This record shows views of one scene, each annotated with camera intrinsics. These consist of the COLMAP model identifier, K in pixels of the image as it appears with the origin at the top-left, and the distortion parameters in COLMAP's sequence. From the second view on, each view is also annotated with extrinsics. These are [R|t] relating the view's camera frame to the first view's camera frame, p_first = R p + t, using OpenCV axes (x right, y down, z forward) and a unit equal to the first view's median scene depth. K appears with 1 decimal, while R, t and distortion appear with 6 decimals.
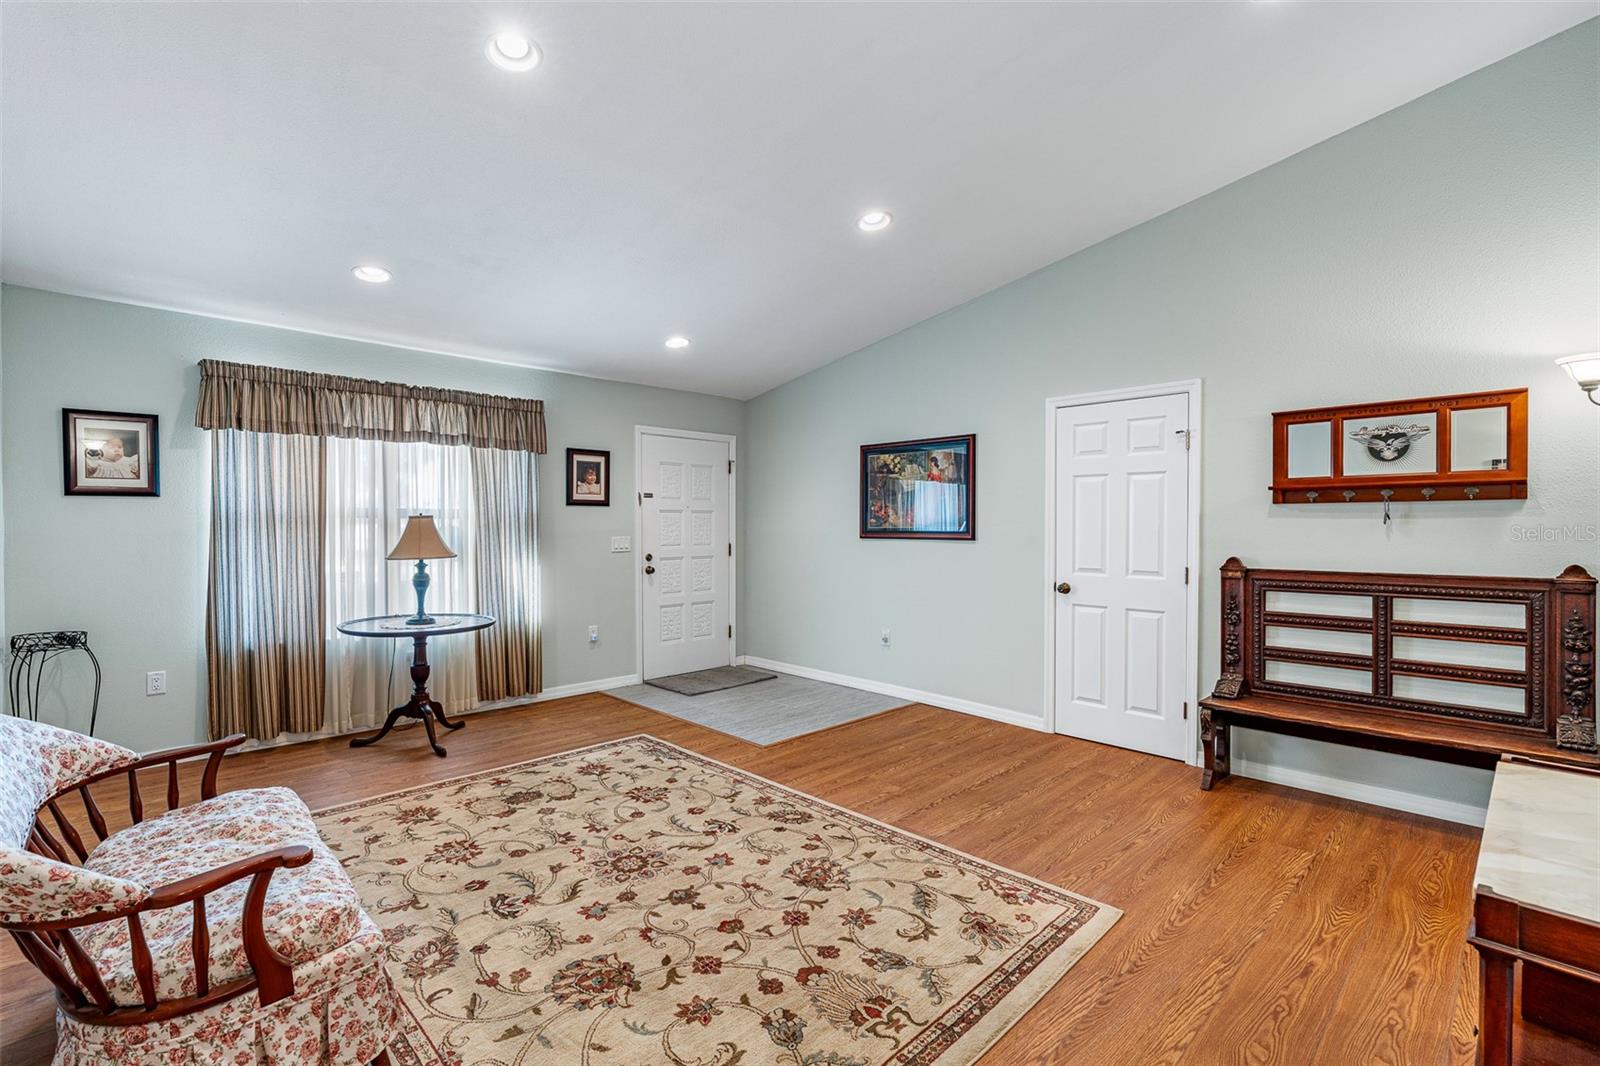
lens RADIAL K [[713.3, 0, 795.6], [0, 713.3, 538.7], [0, 0, 1]] dist [-0.010825, 0.005008]
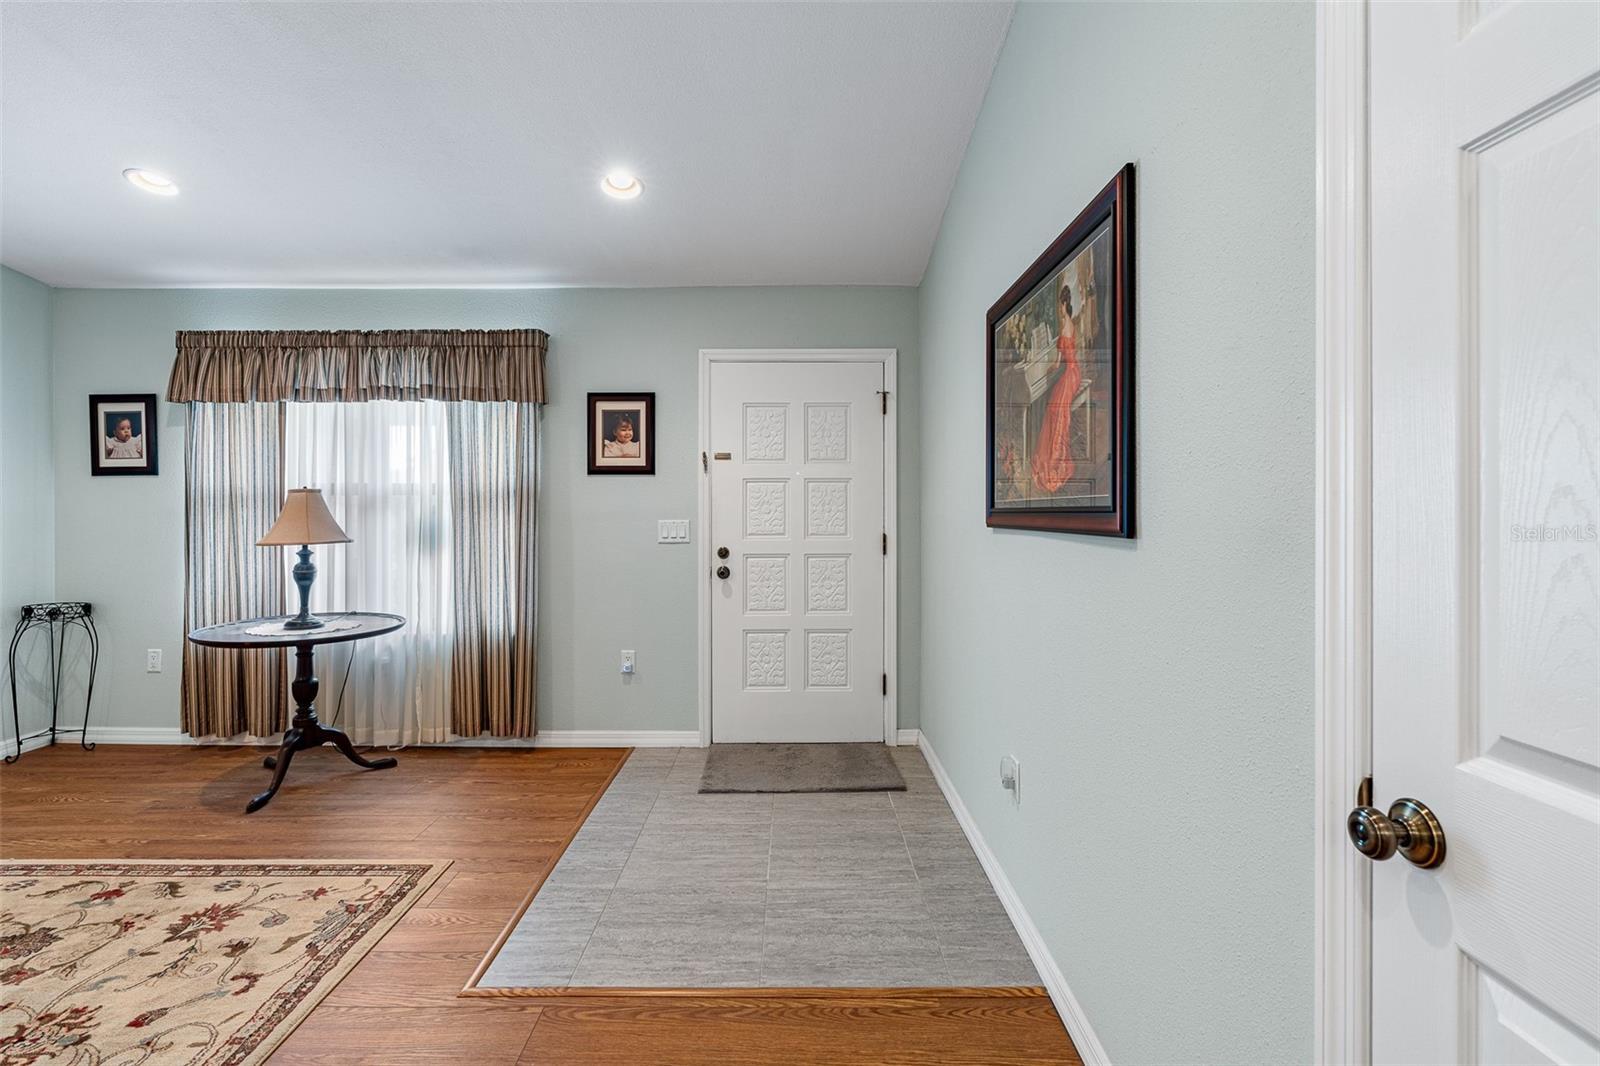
lens RADIAL K [[716.7, 0, 799.9], [0, 716.7, 515.1], [0, 0, 1]] dist [-0.012912, 0.005450]
pose [[0.719073, 0.001485, -0.694932, 0.355365], [-0.012109, 0.999873, -0.010394, -0.002234], [0.694829, 0.015889, 0.719000, 0.706807]]
